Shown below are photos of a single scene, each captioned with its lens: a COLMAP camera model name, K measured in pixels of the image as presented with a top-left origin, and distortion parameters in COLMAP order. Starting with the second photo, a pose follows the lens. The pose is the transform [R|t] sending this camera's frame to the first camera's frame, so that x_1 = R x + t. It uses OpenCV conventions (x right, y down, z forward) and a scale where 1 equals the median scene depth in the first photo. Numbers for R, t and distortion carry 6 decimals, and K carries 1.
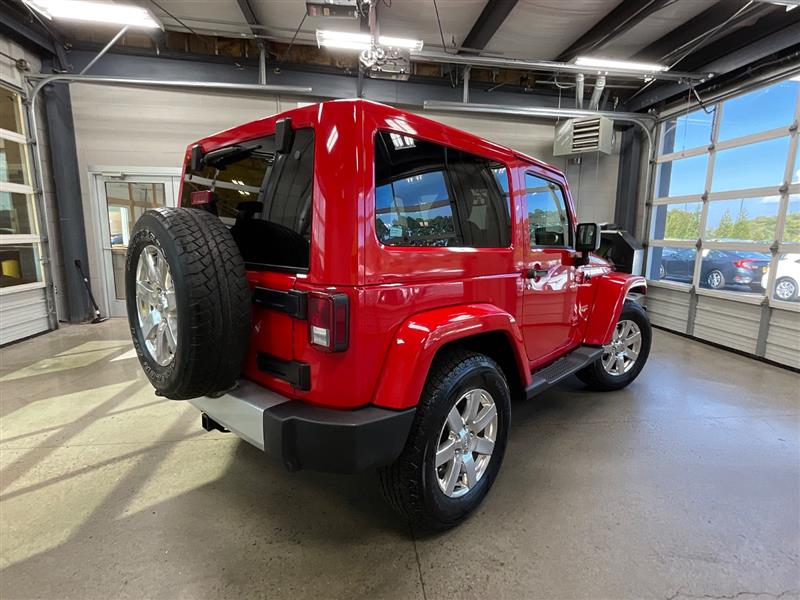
lens RADIAL K [[429.1, 0, 401.8], [0, 429.1, 300.7], [0, 0, 1]] dist [-0.012691, 0.012280]
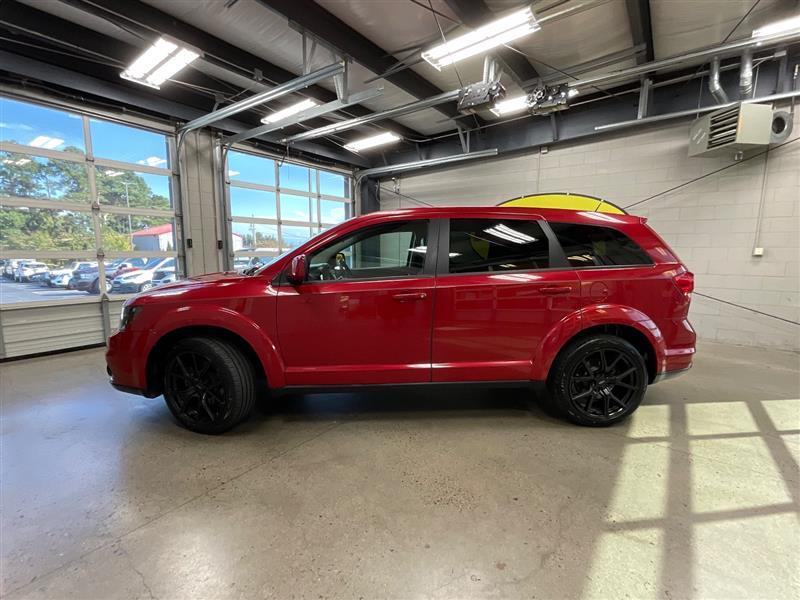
lens RADIAL K [[364.2, 0, 401.3], [0, 364.2, 299.3], [0, 0, 1]] dist [0.003774, 0.000390]
pose [[-0.729922, -0.111394, 0.674393, -0.401908], [0.092595, 0.961422, 0.259024, -0.151957], [-0.677230, 0.251513, -0.691448, 0.934295]]
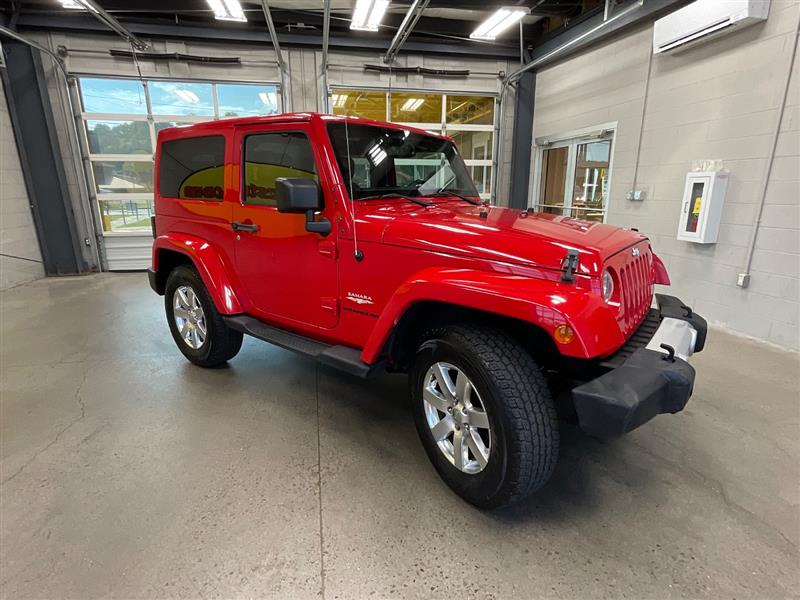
lens RADIAL K [[429.1, 0, 401.8], [0, 429.1, 300.7], [0, 0, 1]] dist [-0.012691, 0.012280]
pose [[0.081073, 0.244823, -0.966172, 0.617755], [-0.160890, 0.959865, 0.229724, -0.084744], [0.983637, 0.136823, 0.117209, 0.546951]]
